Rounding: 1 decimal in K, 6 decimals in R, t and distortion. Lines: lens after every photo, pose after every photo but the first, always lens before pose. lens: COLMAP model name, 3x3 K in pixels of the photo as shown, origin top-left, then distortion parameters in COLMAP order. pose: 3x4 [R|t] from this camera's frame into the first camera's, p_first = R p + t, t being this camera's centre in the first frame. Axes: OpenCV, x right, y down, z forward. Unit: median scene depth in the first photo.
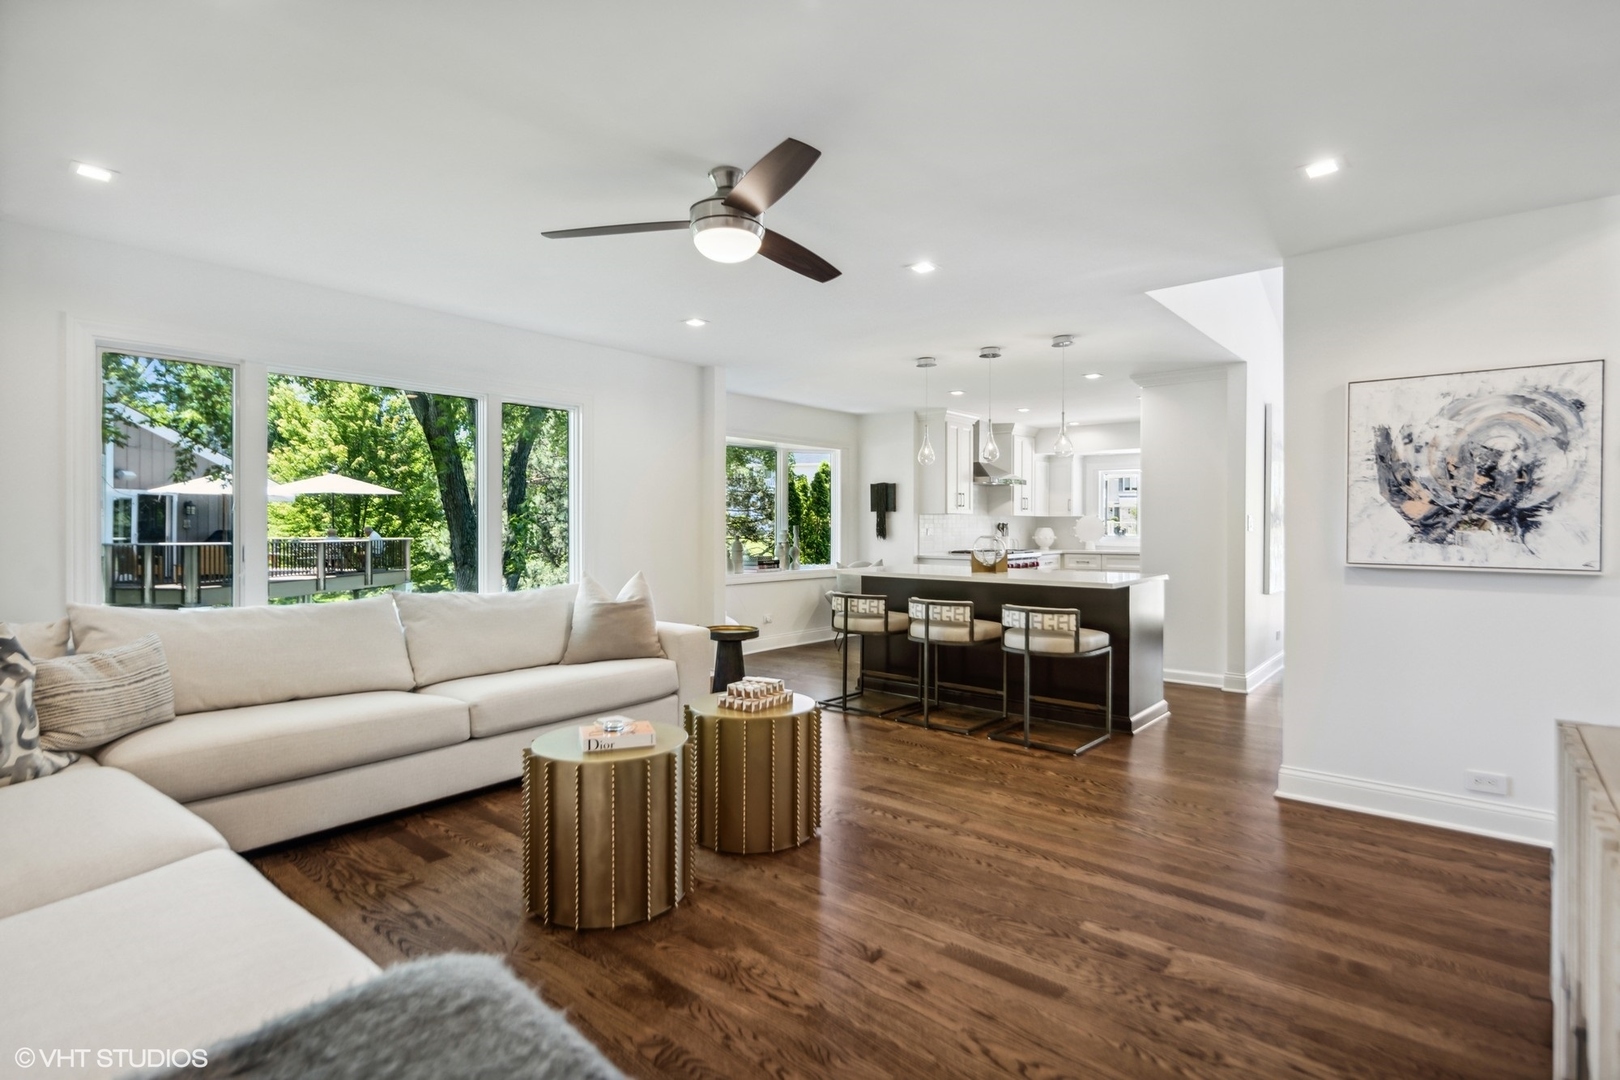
lens RADIAL K [[787.0, 0, 800.0], [0, 787.0, 538.6], [0, 0, 1]] dist [-0.002193, -0.000847]
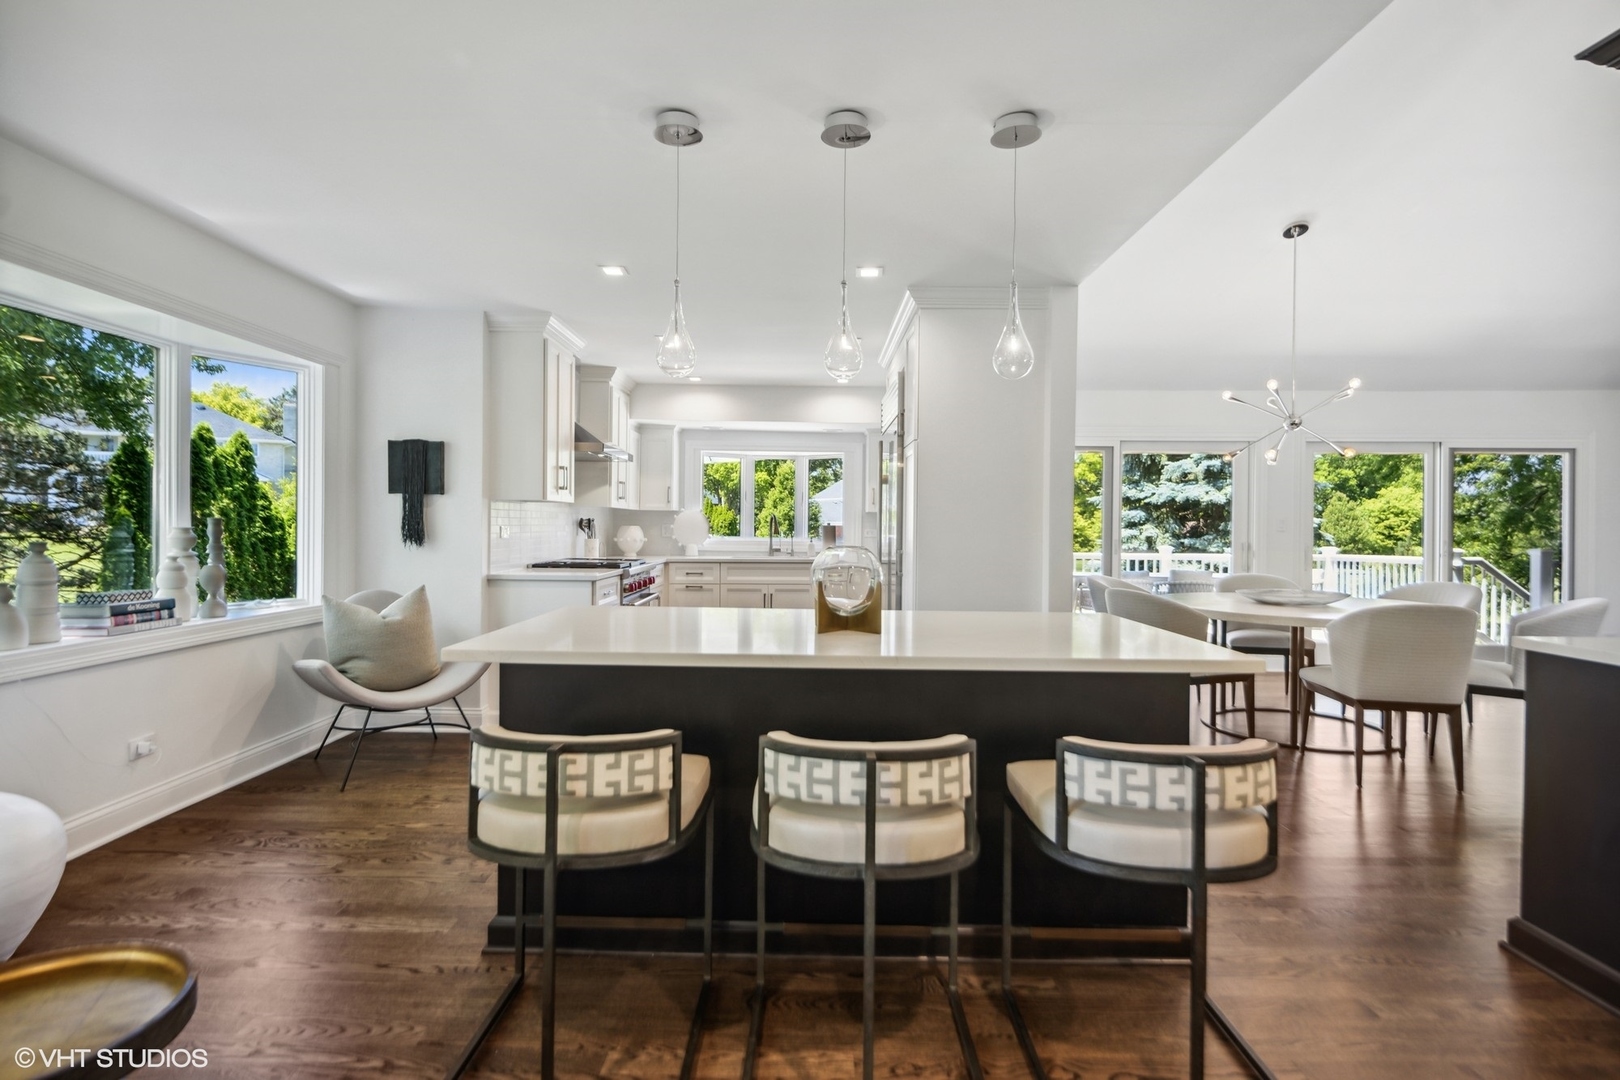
lens RADIAL K [[787.0, 0, 800.0], [0, 787.0, 538.6], [0, 0, 1]] dist [-0.002193, -0.000847]
pose [[0.762619, -0.004056, 0.646835, -0.039451], [0.001088, 0.999987, 0.004988, -0.006580], [-0.646847, -0.003100, 0.762613, 0.426707]]
